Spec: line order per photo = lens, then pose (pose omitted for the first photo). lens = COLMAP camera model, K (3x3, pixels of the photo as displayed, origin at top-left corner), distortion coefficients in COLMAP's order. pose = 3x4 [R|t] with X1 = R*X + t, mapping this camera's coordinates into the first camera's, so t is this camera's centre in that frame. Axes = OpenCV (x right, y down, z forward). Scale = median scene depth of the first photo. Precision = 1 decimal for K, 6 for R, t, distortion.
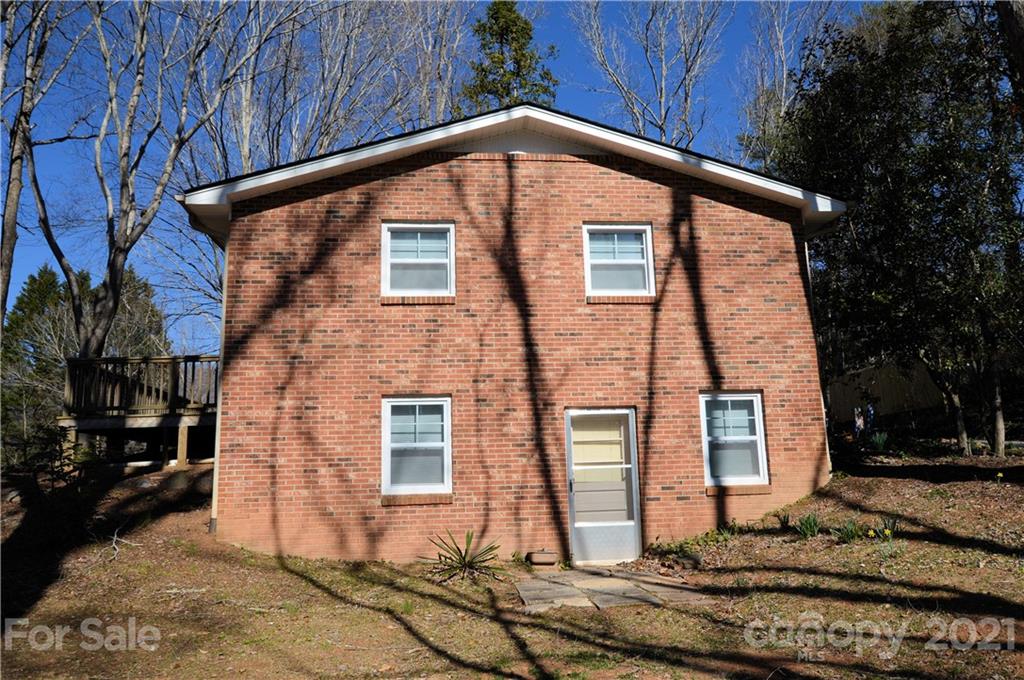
lens RADIAL K [[738.0, 0, 512.0], [0, 738.0, 340.0], [0, 0, 1]] dist [0.008889, 0.005461]
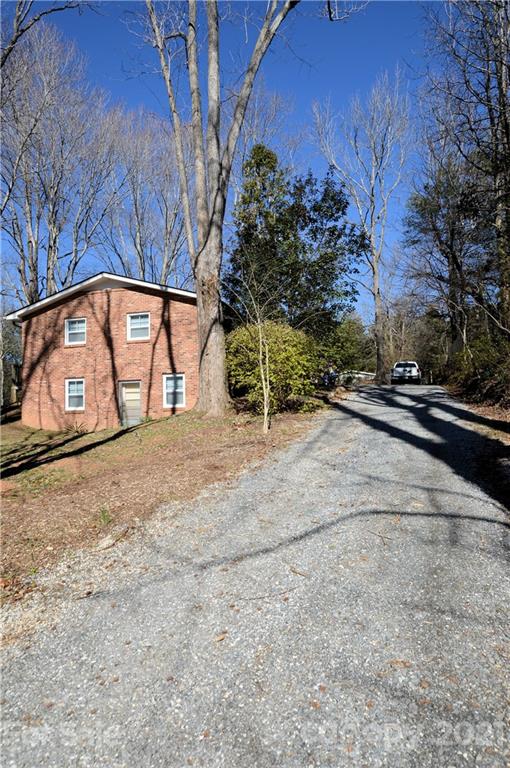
lens RADIAL K [[463.6, 0, 255.0], [0, 463.6, 384.0], [0, 0, 1]] dist [-0.016821, 0.002172]
pose [[0.896111, 0.038044, 0.442196, -0.260540], [-0.116986, 0.981333, 0.152644, -0.233214], [-0.428134, -0.188516, 0.883834, -0.831029]]
